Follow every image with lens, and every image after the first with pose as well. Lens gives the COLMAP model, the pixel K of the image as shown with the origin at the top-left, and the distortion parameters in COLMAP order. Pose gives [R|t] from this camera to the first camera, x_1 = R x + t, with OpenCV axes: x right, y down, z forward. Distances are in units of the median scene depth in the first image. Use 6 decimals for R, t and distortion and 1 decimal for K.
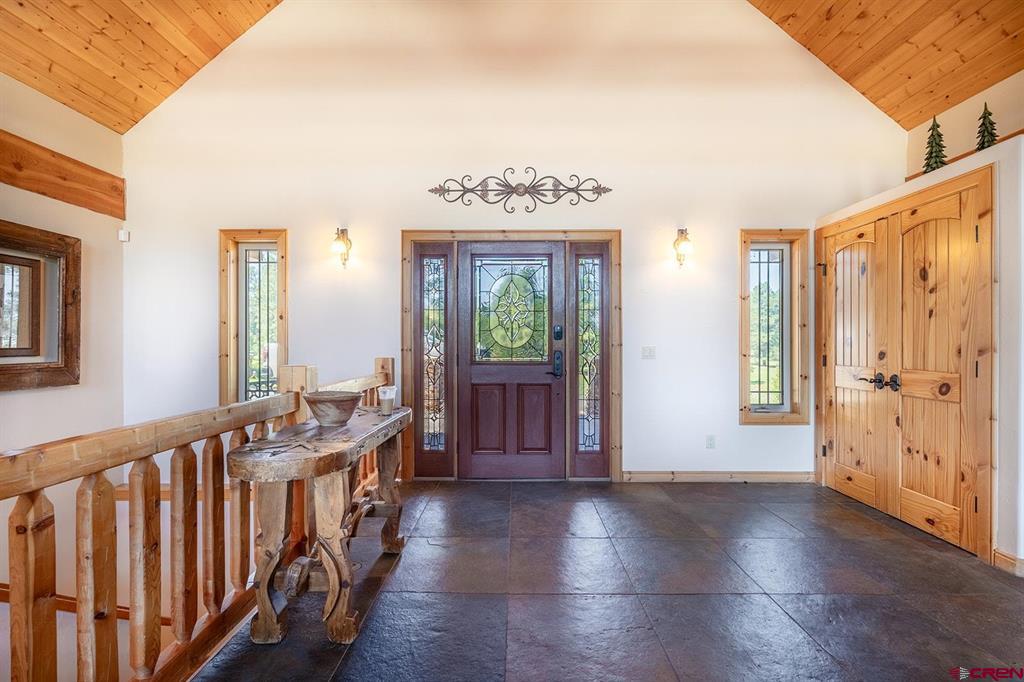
lens RADIAL K [[449.7, 0, 515.7], [0, 449.7, 340.2], [0, 0, 1]] dist [-0.001142, 0.000458]
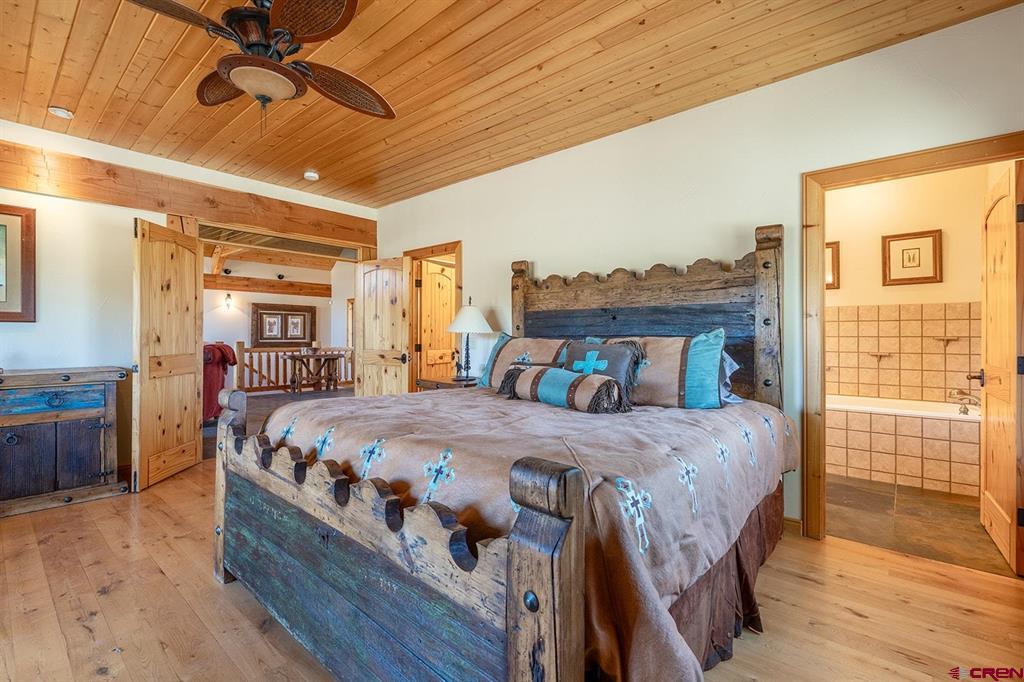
lens RADIAL K [[449.7, 0, 514.5], [0, 449.7, 336.1], [0, 0, 1]] dist [-0.001142, 0.000458]
pose [[0.764446, -0.000820, -0.644687, 2.224542], [-0.003269, 0.999981, -0.005148, 0.016310], [0.644679, 0.006042, 0.764430, -0.603594]]
